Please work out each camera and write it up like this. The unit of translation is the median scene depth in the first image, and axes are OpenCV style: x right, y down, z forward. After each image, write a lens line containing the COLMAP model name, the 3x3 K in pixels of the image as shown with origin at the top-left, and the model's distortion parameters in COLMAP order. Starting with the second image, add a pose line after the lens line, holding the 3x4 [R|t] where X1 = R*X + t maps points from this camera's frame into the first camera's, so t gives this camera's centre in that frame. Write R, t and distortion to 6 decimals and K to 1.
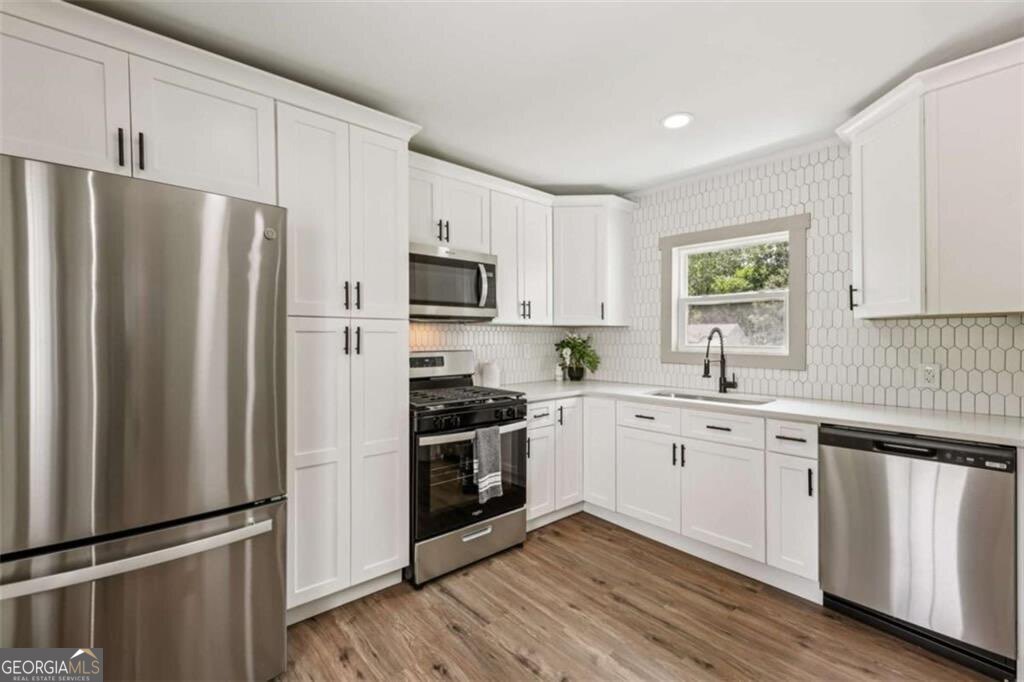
lens RADIAL K [[435.5, 0, 510.9], [0, 435.5, 338.6], [0, 0, 1]] dist [0.002108, 0.000801]
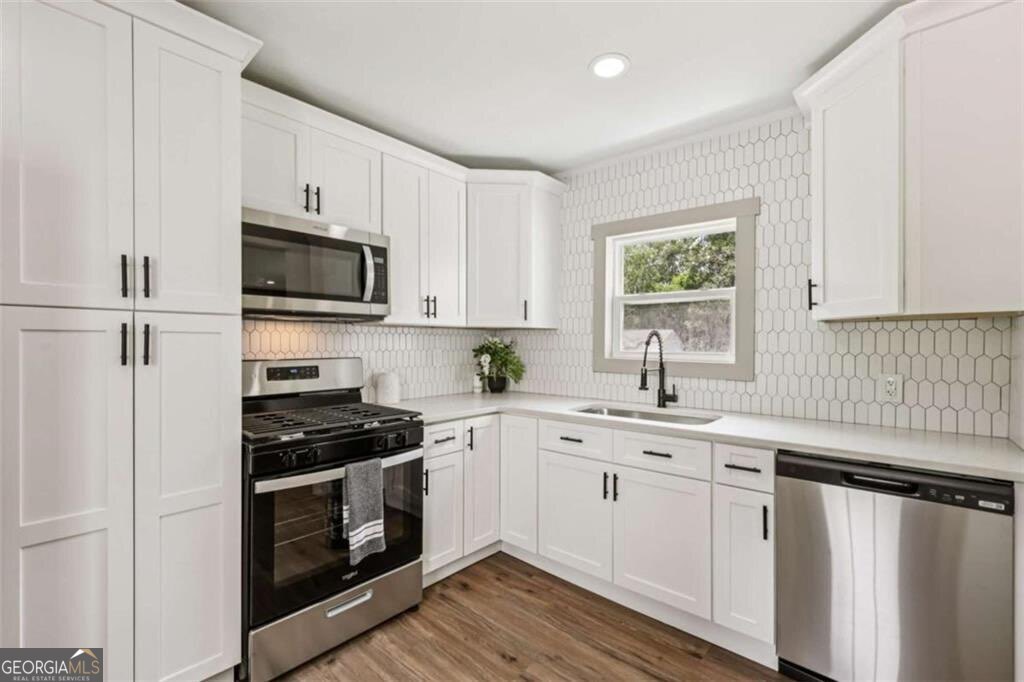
lens RADIAL K [[435.5, 0, 513.2], [0, 435.5, 343.8], [0, 0, 1]] dist [0.002108, 0.000801]
pose [[0.991740, 0.003577, 0.128212, 0.102815], [-0.003819, 0.999991, 0.001644, 0.000079], [-0.128205, -0.002120, 0.991745, 0.223262]]
